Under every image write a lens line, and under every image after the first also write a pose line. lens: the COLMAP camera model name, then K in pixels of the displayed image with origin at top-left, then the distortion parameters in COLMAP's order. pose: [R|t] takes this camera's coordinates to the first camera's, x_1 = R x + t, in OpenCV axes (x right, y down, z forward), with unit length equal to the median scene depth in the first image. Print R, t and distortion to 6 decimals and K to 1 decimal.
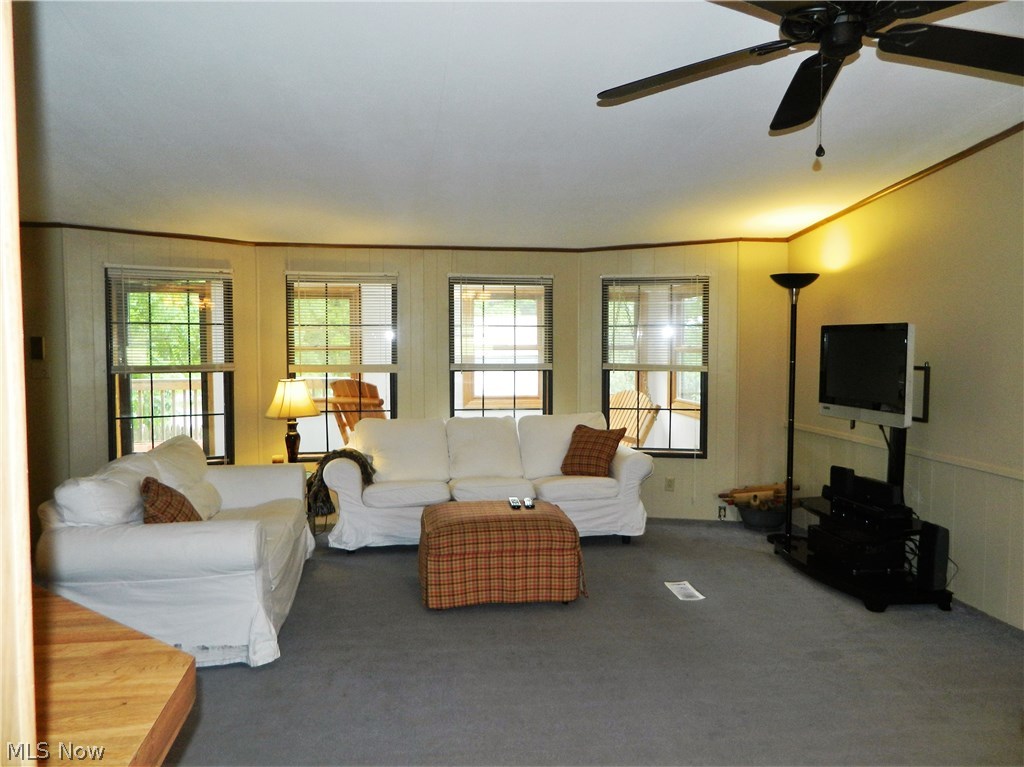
lens RADIAL K [[768.8, 0, 512.0], [0, 768.8, 383.5], [0, 0, 1]] dist [0.023347, 0.000972]
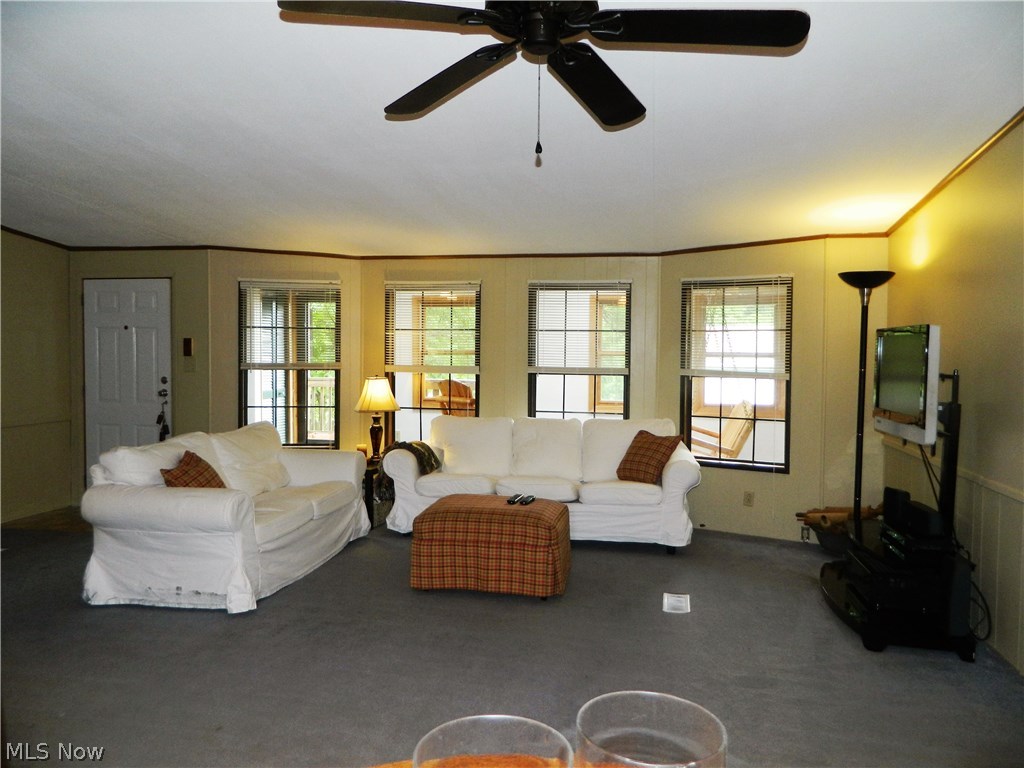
lens RADIAL K [[764.3, 0, 512.0], [0, 764.3, 384.0], [0, 0, 1]] dist [0.020864, -0.000452]
pose [[0.940316, 0.025368, -0.339357, 0.285462], [-0.029322, 0.999549, -0.006528, 0.006091], [0.339038, 0.016089, 0.940635, 0.021168]]
